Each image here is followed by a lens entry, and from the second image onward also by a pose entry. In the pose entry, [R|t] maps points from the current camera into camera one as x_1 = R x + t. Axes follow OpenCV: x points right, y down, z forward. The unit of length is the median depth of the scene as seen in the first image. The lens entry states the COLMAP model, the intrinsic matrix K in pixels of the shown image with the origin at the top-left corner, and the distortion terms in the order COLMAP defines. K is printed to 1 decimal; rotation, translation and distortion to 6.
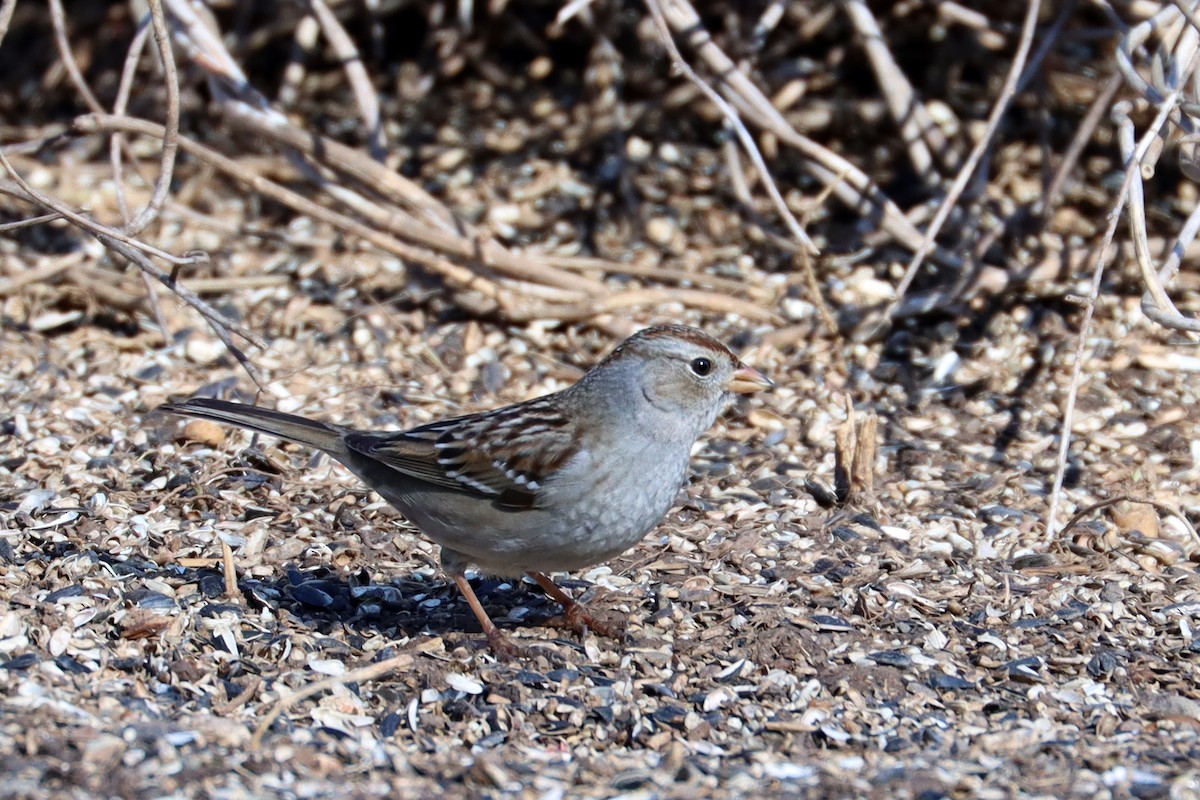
lens RADIAL K [[740.2, 0, 604.5], [0, 740.2, 398.2], [0, 0, 1]] dist [0.008869, 0.002362]
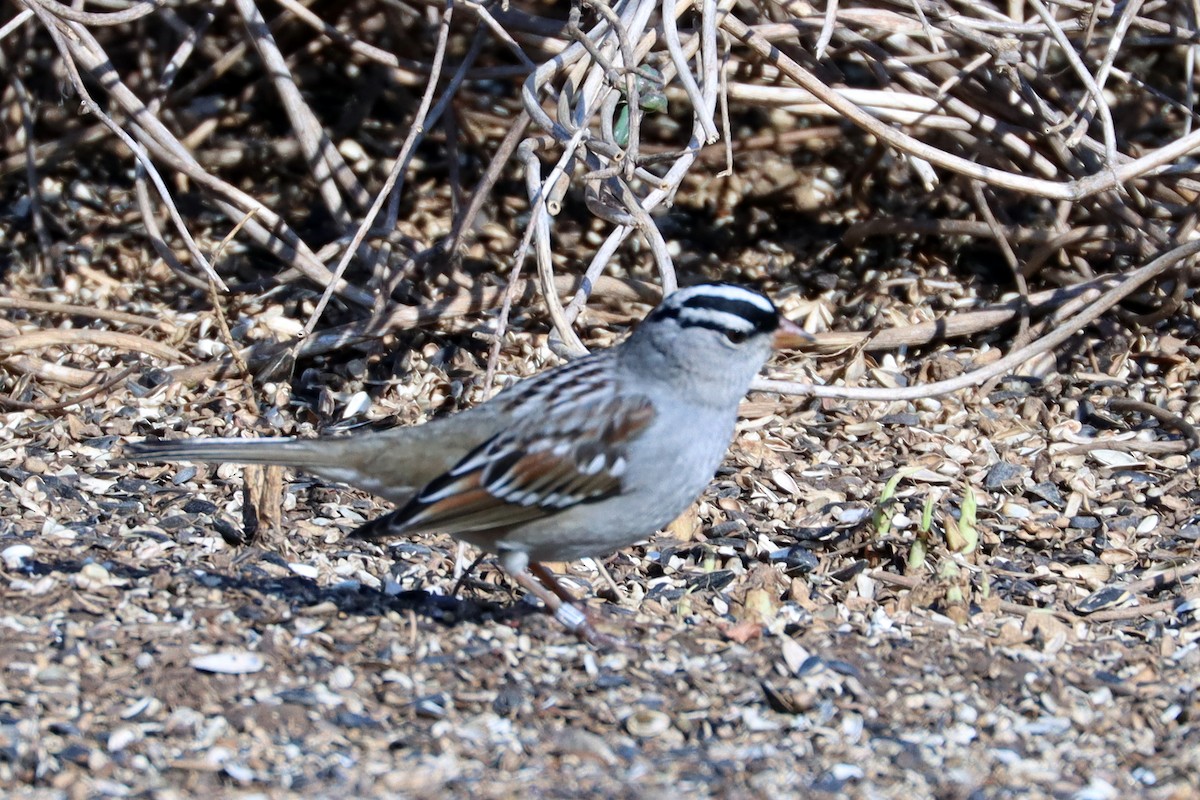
lens RADIAL K [[740.2, 0, 604.5], [0, 740.2, 398.2], [0, 0, 1]] dist [0.008869, 0.002362]
pose [[0.999860, -0.005077, -0.015921, 0.814277], [0.005043, 0.999985, -0.002166, -0.046381], [0.015932, 0.002085, 0.999871, 0.005121]]
